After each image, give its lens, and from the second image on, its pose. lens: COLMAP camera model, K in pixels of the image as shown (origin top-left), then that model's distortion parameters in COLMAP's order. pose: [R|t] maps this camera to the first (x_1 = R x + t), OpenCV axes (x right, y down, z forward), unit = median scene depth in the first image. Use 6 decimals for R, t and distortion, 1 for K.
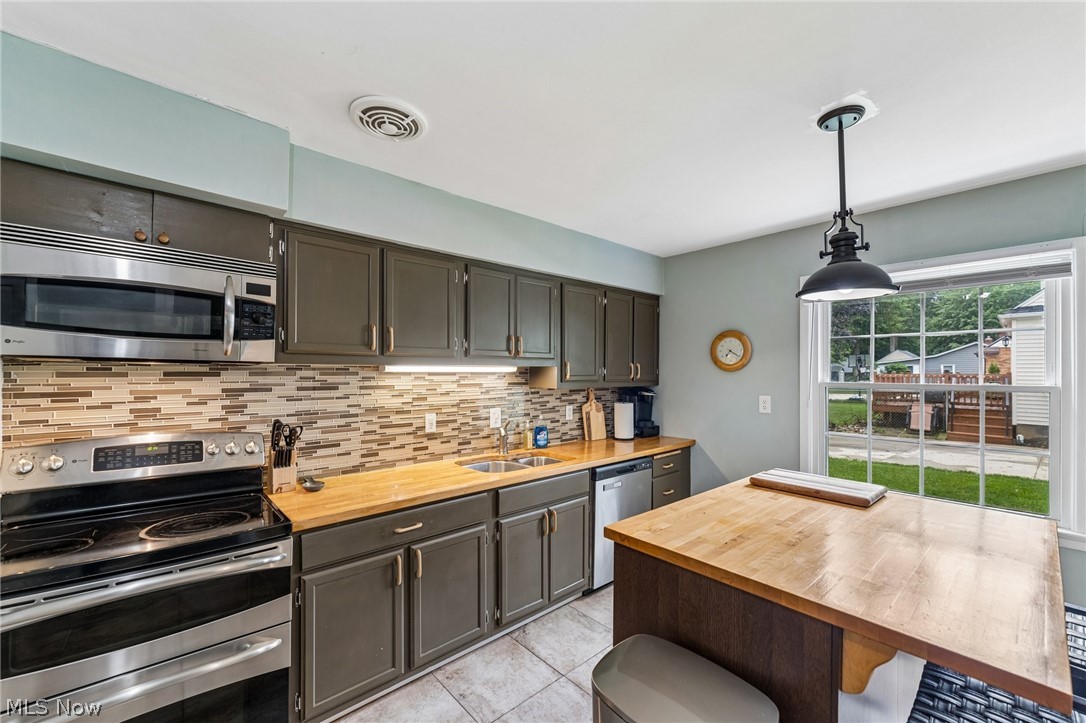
lens RADIAL K [[435.4, 0, 542.4], [0, 435.4, 369.1], [0, 0, 1]] dist [-0.001497, -0.000081]
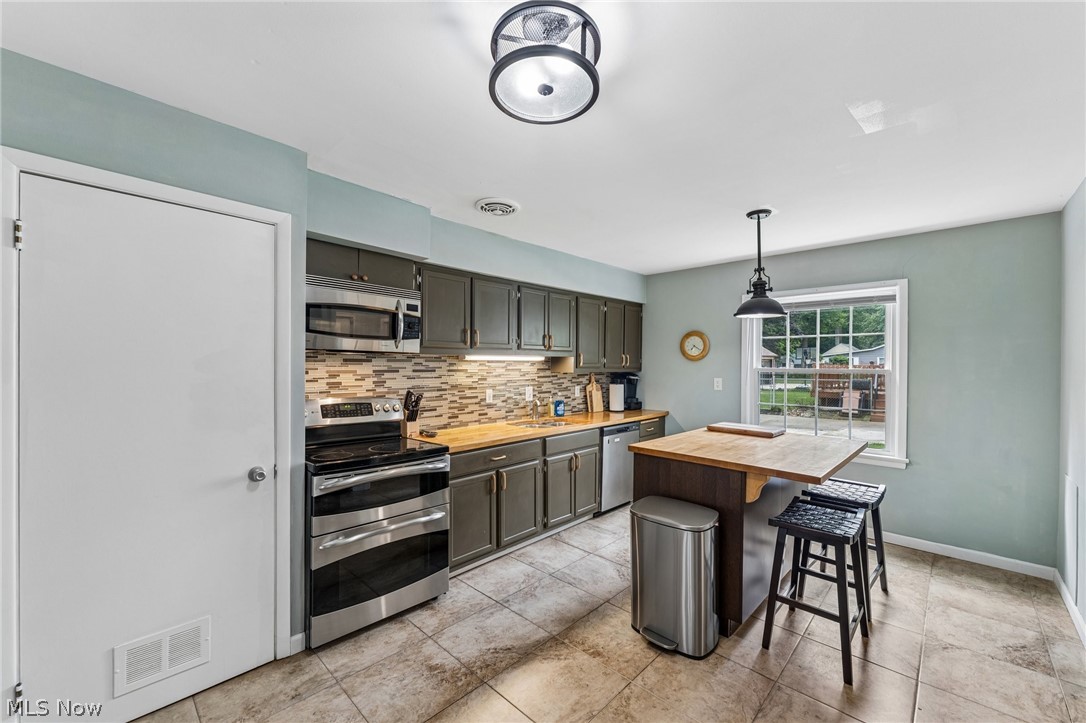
lens RADIAL K [[435.4, 0, 543.1], [0, 435.4, 365.6], [0, 0, 1]] dist [-0.001497, -0.000081]
pose [[0.996767, 0.002194, 0.080314, -0.224834], [-0.003207, 0.999917, 0.012489, 0.007006], [-0.080280, -0.012706, 0.996691, -0.483808]]
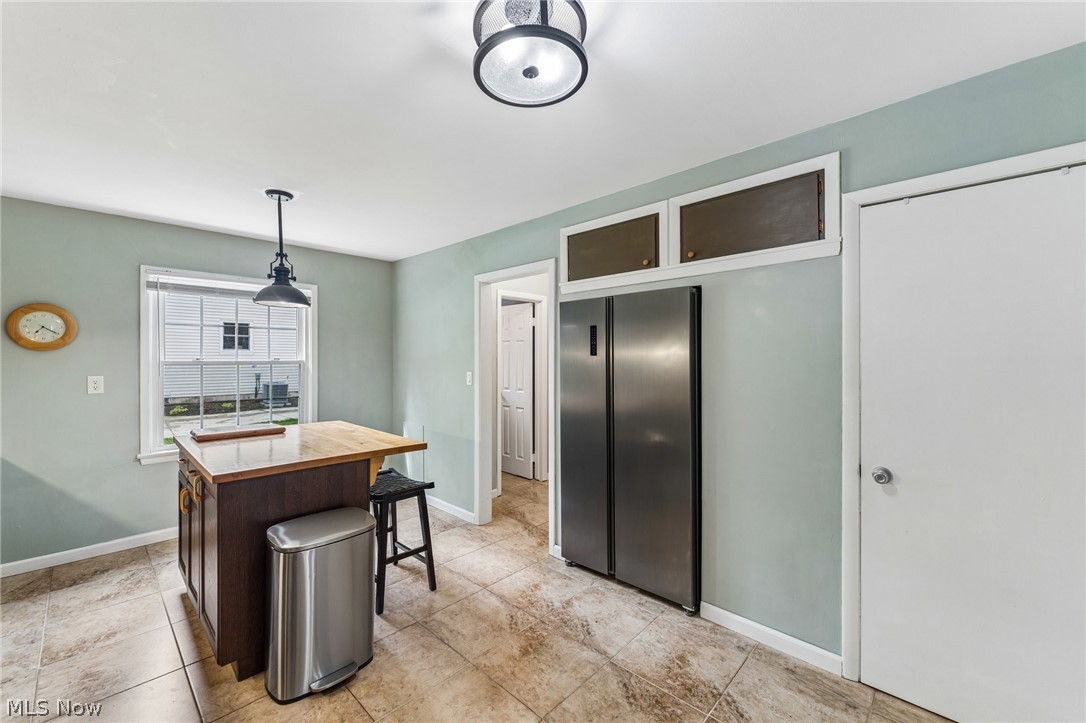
lens RADIAL K [[435.4, 0, 536.6], [0, 435.4, 357.1], [0, 0, 1]] dist [-0.001497, -0.000081]
pose [[-0.082925, -0.000188, 0.996556, -0.729923], [-0.007586, 0.999971, -0.000442, 0.015422], [-0.996527, -0.007597, -0.082924, 0.125460]]
